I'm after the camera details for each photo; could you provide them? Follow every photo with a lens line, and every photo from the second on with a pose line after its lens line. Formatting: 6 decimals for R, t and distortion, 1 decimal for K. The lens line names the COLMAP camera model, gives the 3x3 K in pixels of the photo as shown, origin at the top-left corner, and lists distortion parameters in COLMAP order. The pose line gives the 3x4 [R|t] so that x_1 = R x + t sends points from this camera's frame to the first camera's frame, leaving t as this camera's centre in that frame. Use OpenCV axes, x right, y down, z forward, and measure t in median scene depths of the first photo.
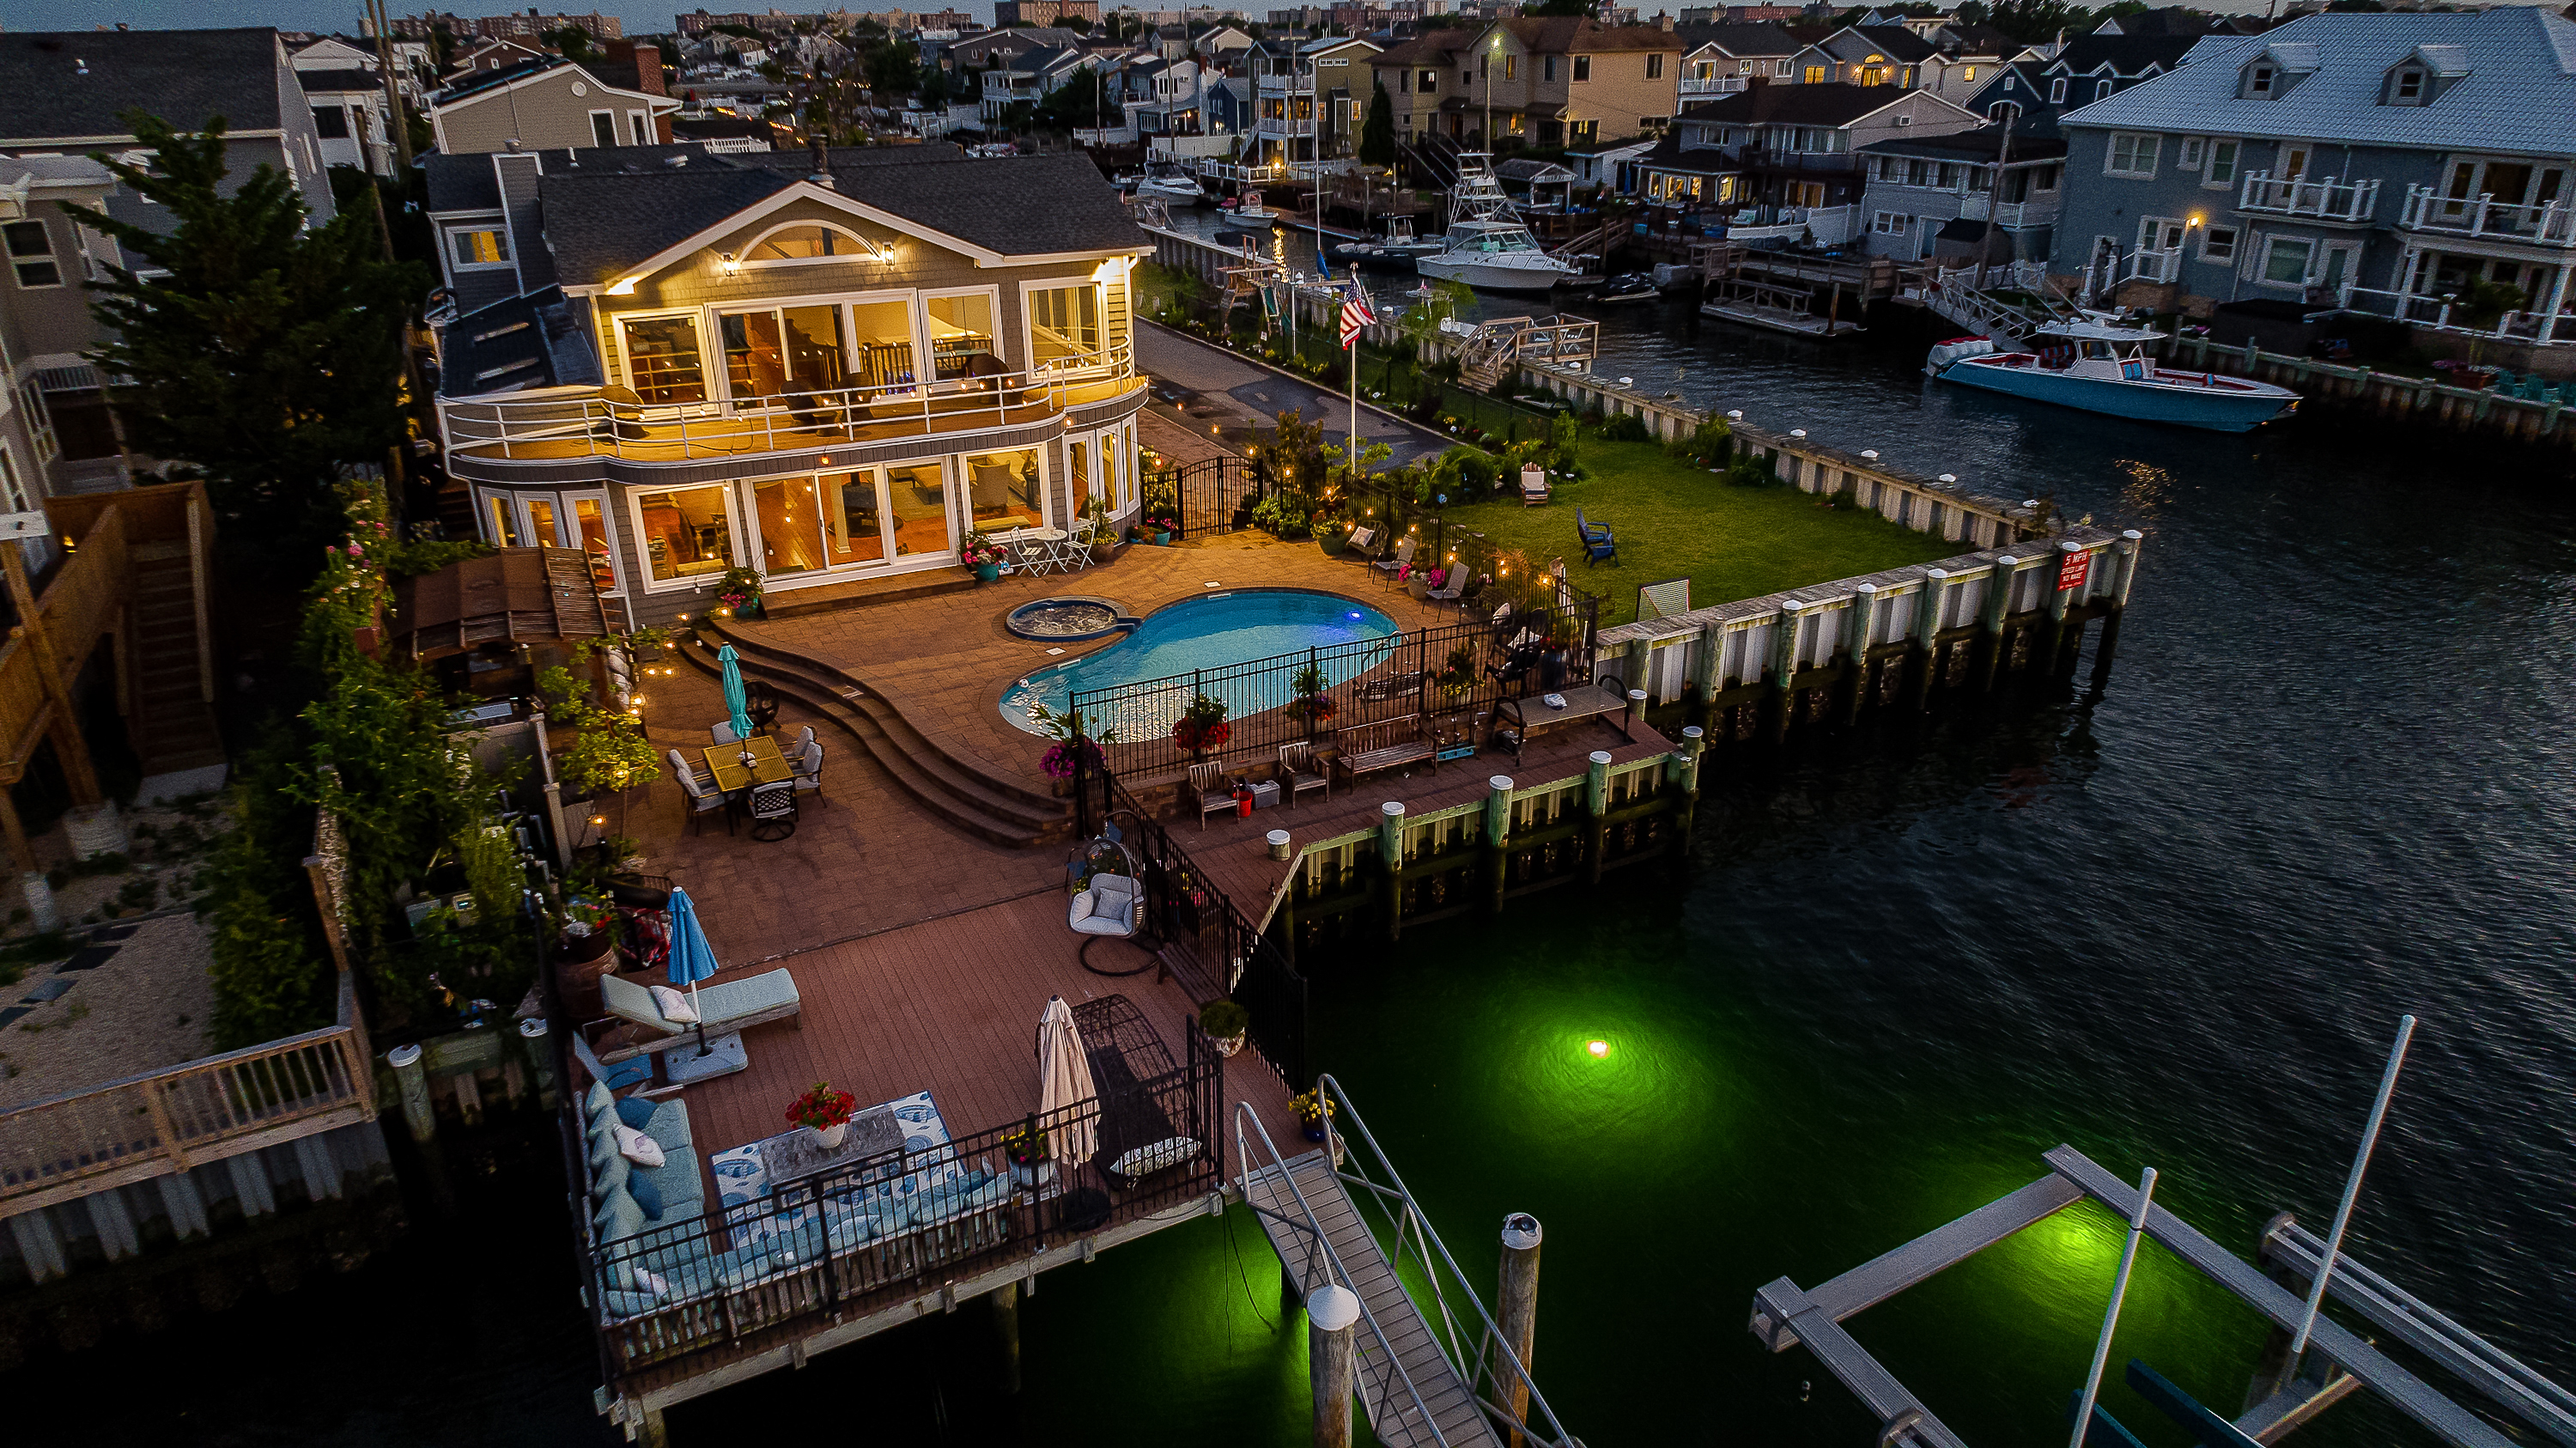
lens RADIAL K [[1560.9, 0, 1282.5], [0, 1560.9, 723.8], [0, 0, 1]] dist [-0.007374, -0.002549]
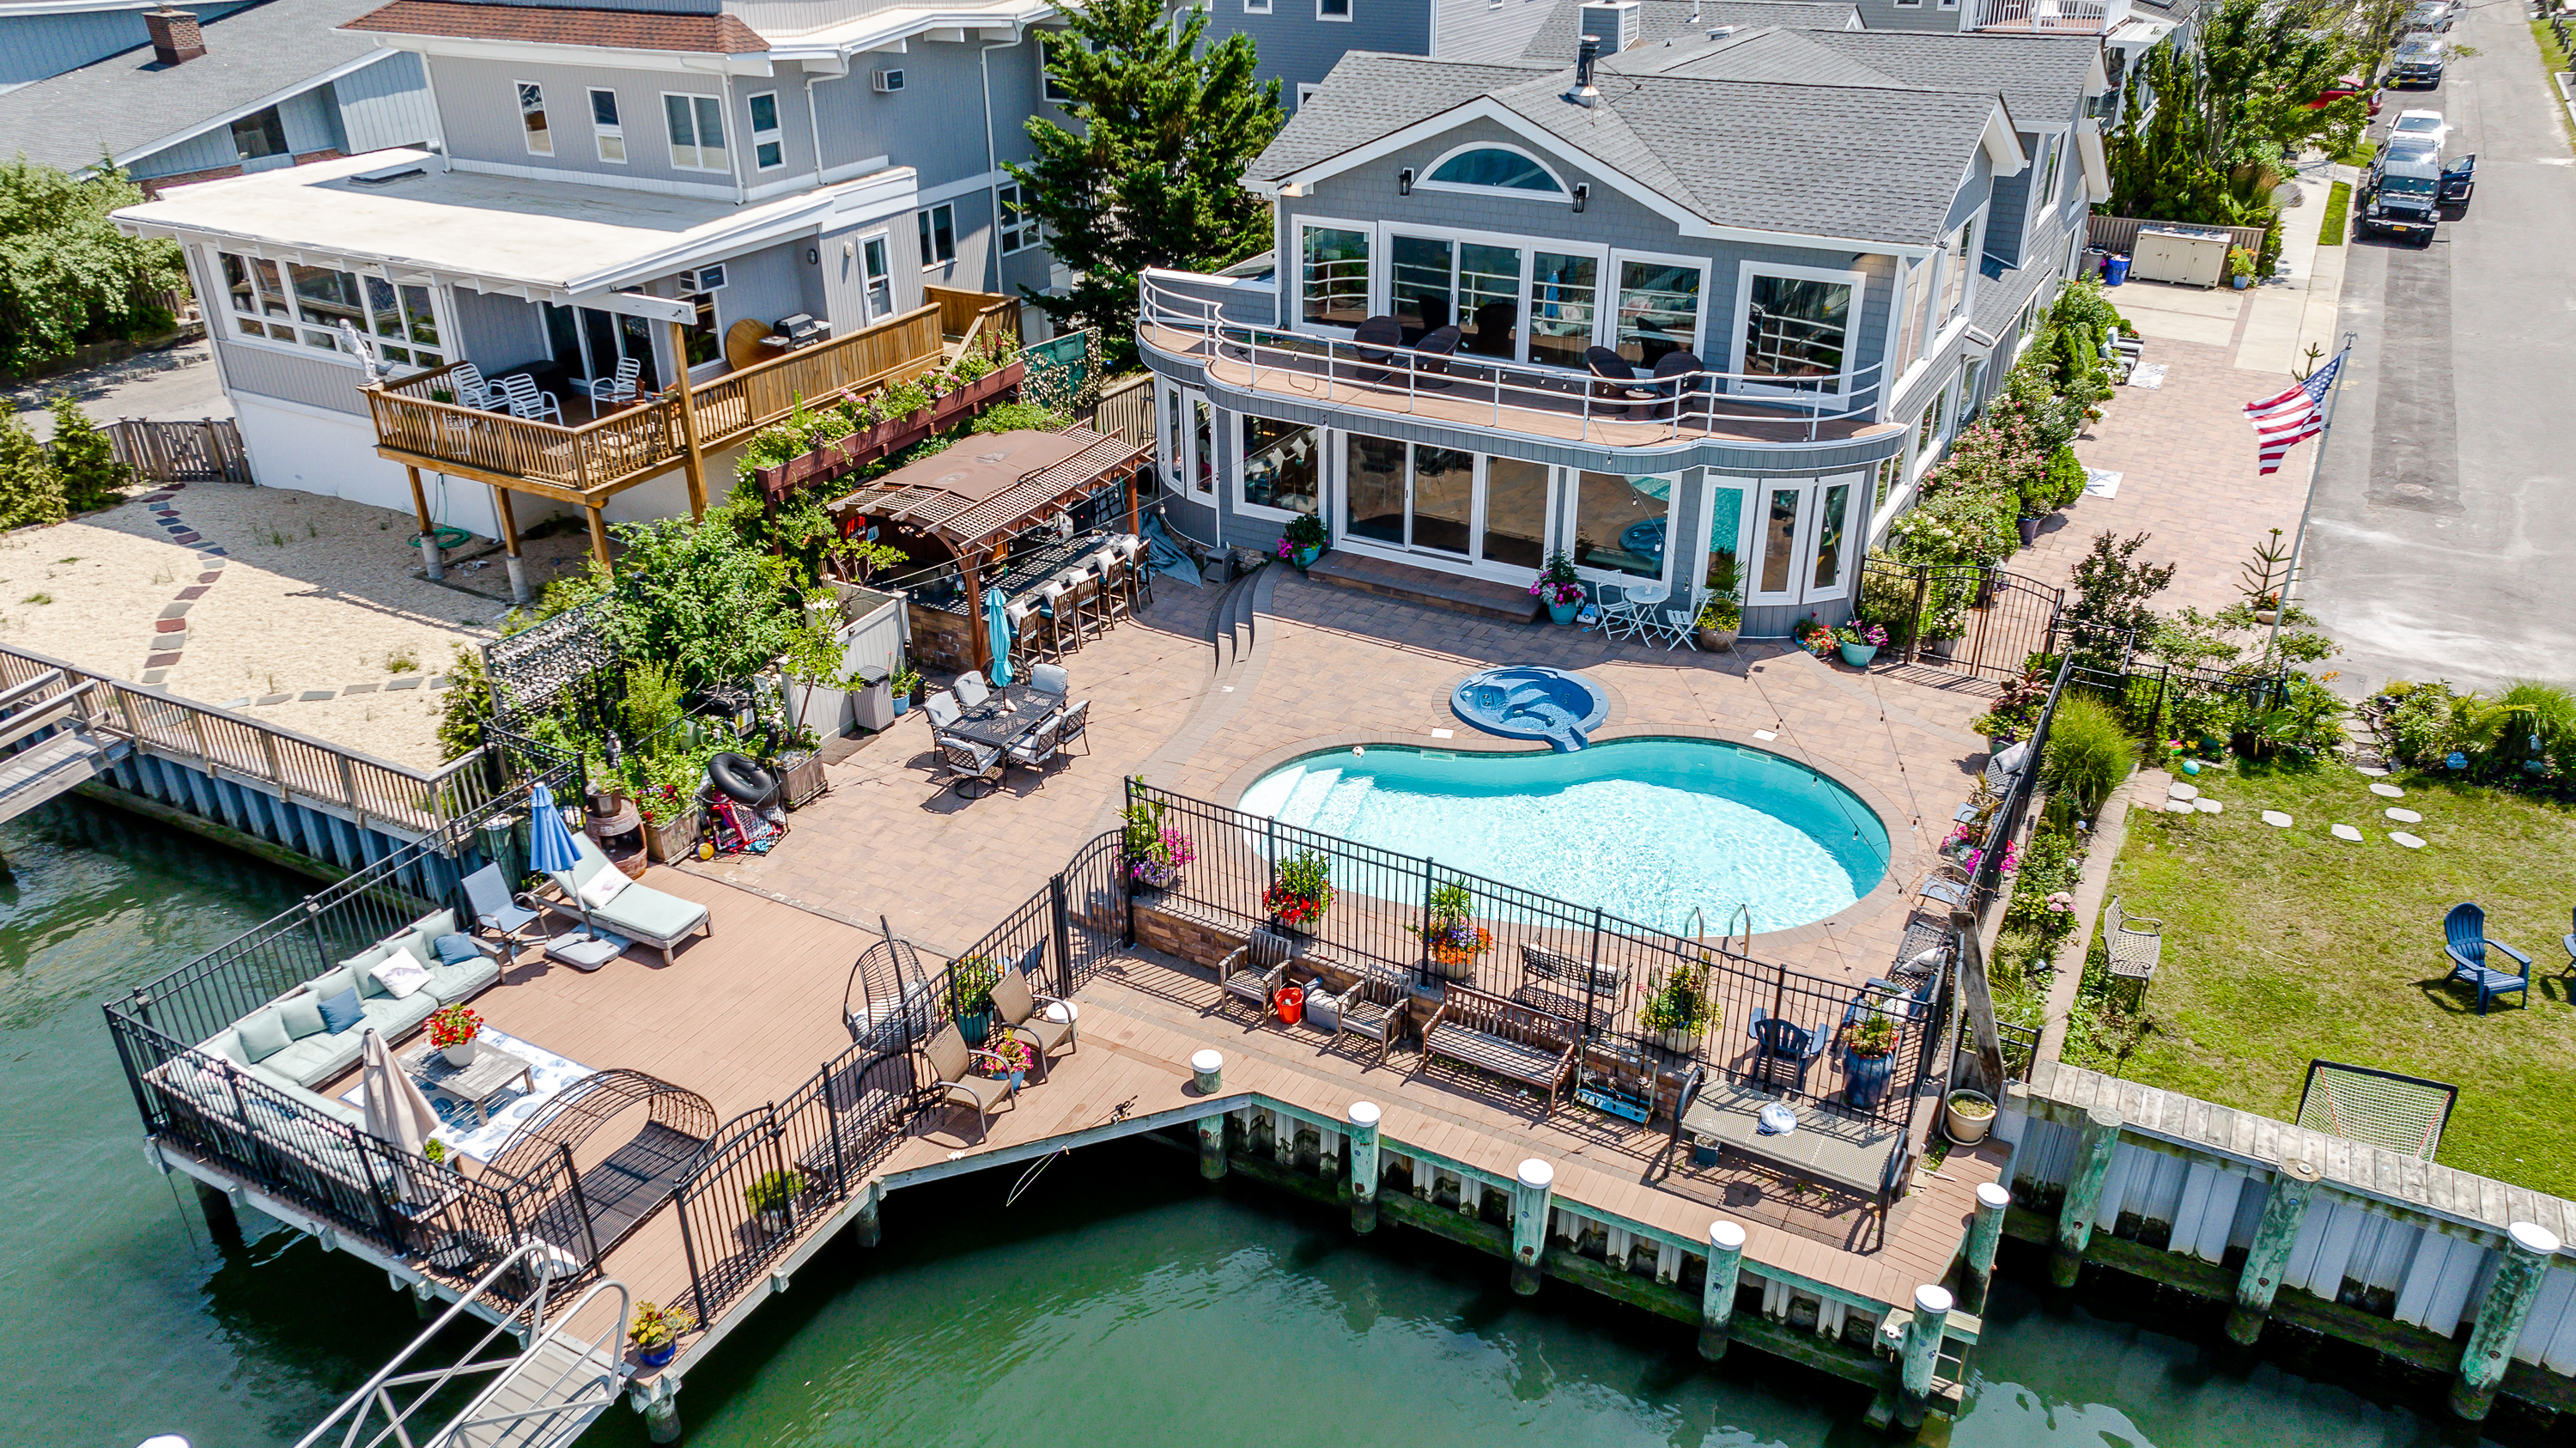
lens RADIAL K [[1814.0, 0, 1279.4], [0, 1814.0, 728.8], [0, 0, 1]] dist [-0.025352, 0.043772]
pose [[0.567512, 0.378891, -0.731008, 0.239902], [-0.330390, 0.918009, 0.219321, -0.111811], [0.754170, 0.117051, 0.646163, 0.174101]]
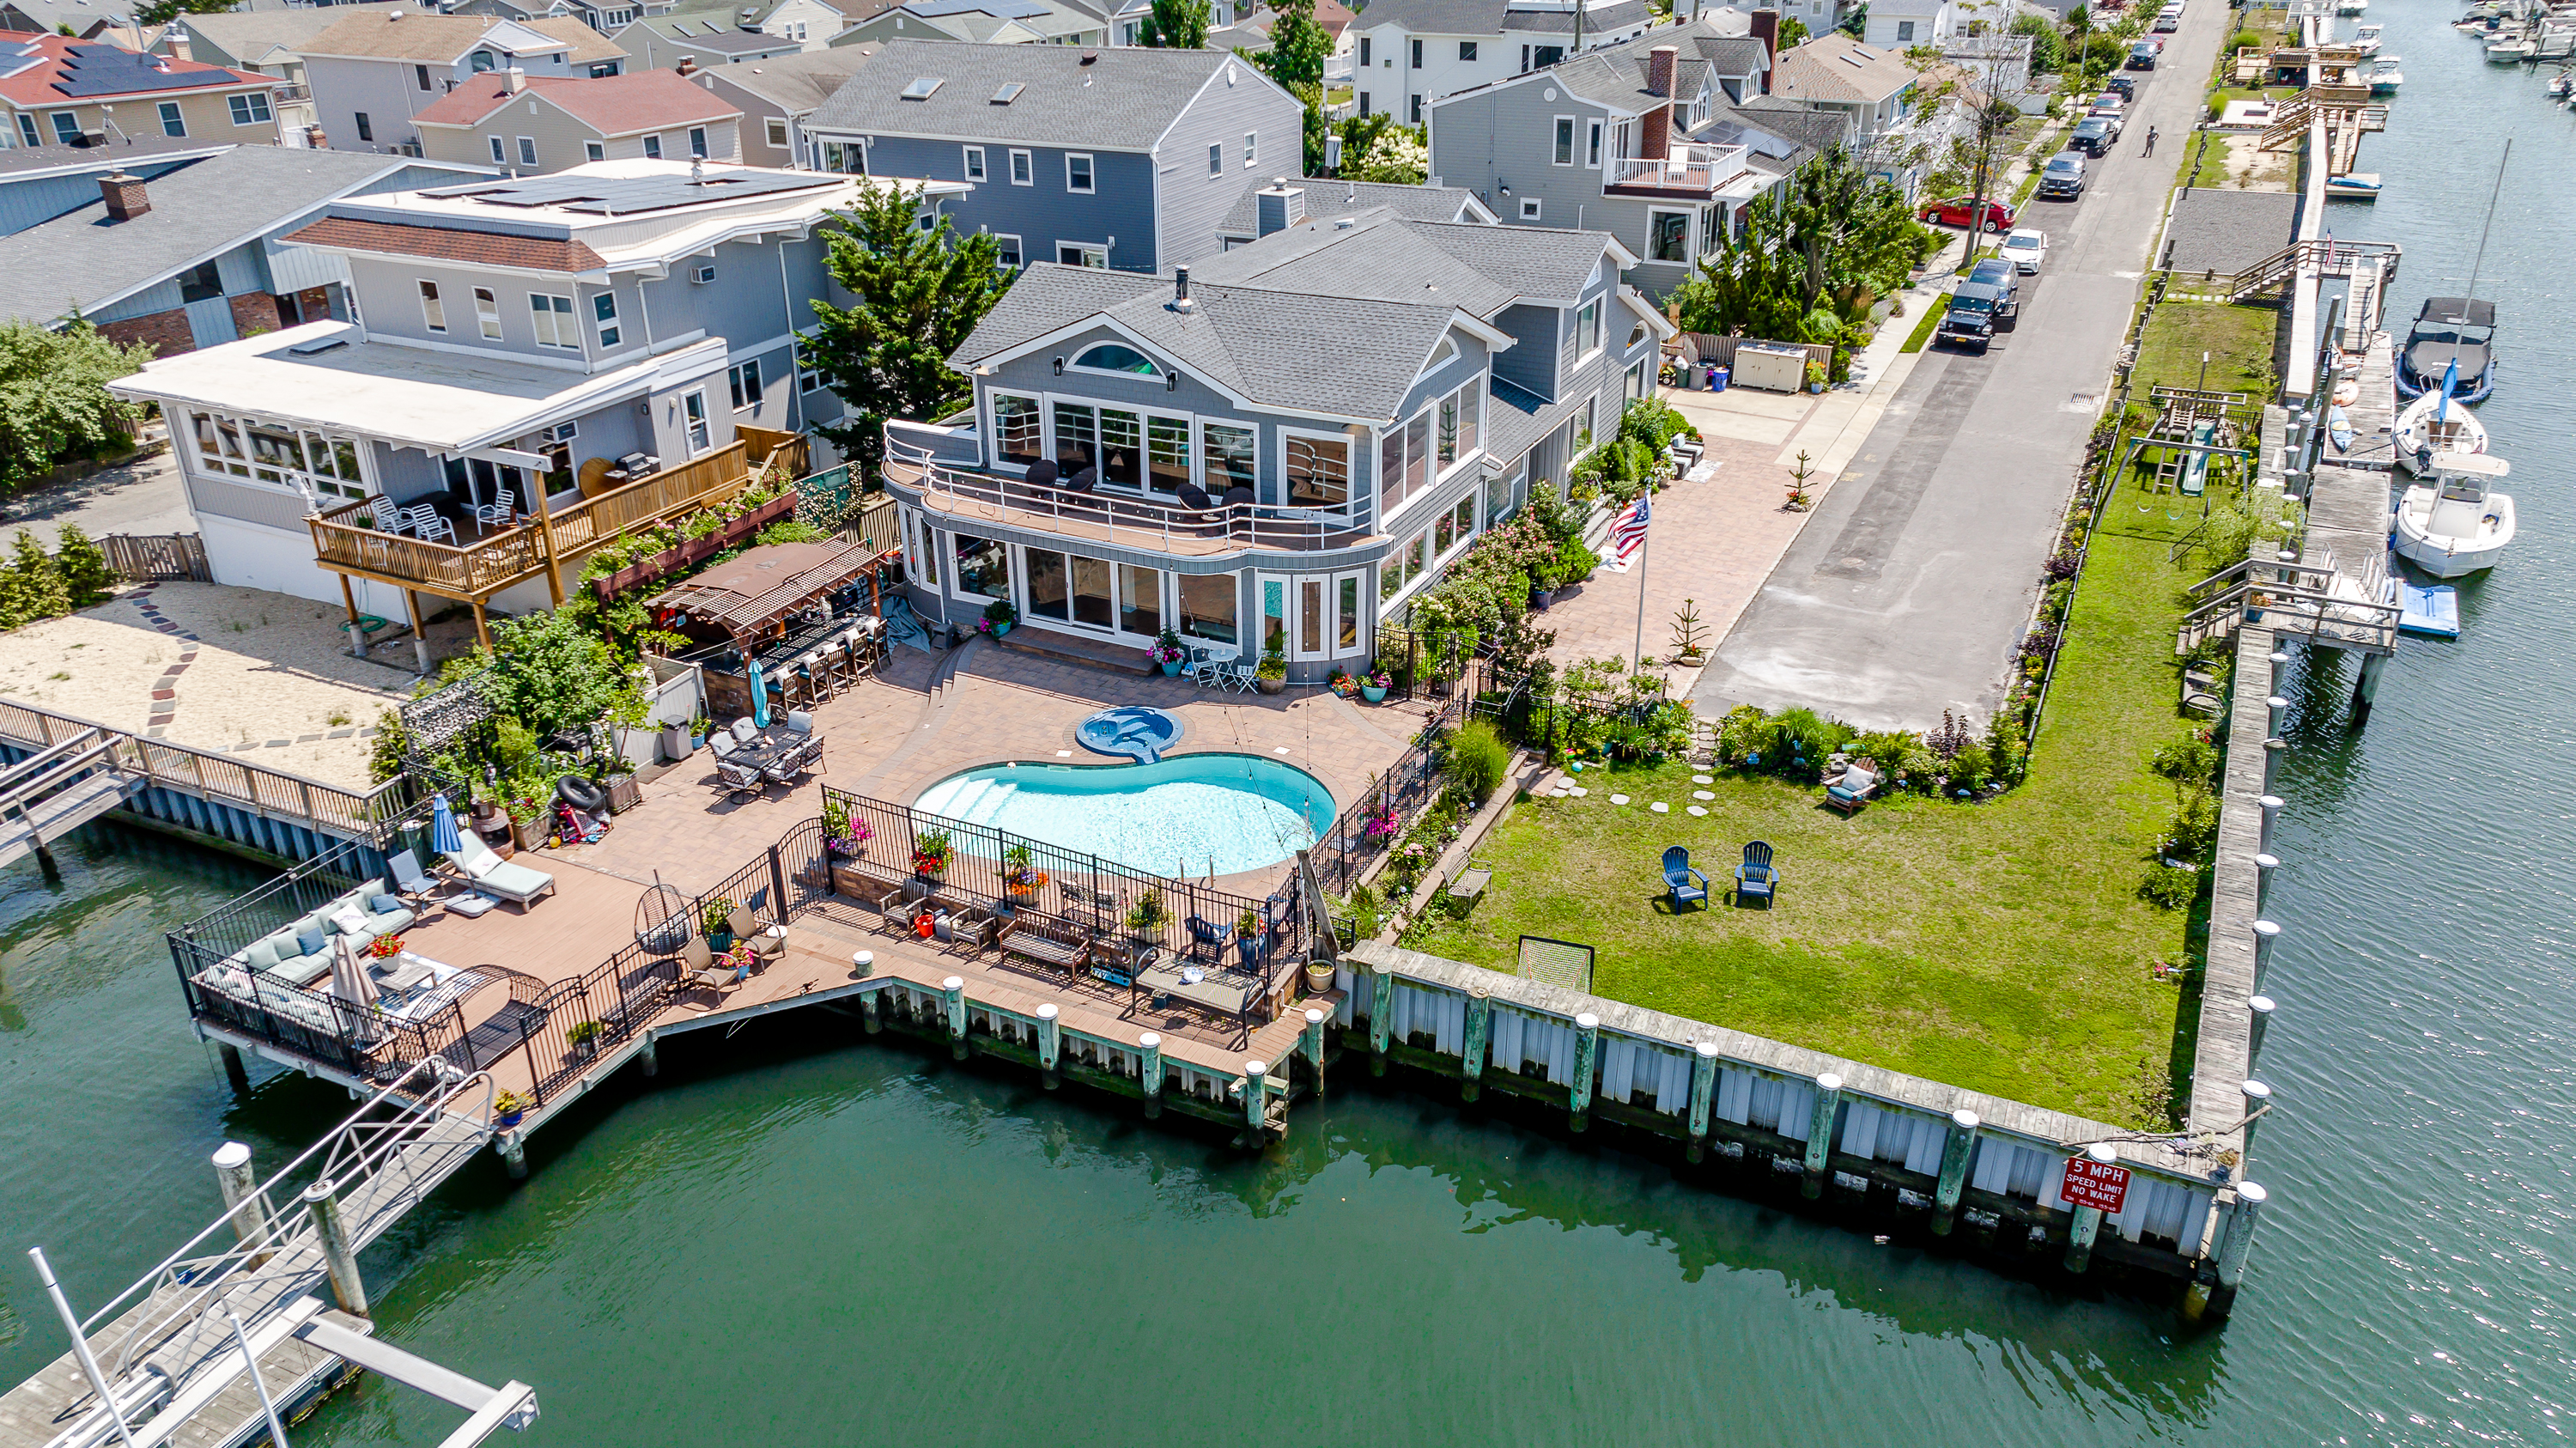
lens RADIAL K [[1814.0, 0, 1279.4], [0, 1814.0, 728.8], [0, 0, 1]] dist [-0.025352, 0.043772]
pose [[0.606353, 0.352542, -0.712777, 0.456596], [-0.321385, 0.928531, 0.185856, -0.184126], [0.727357, 0.116381, 0.676319, 0.101873]]
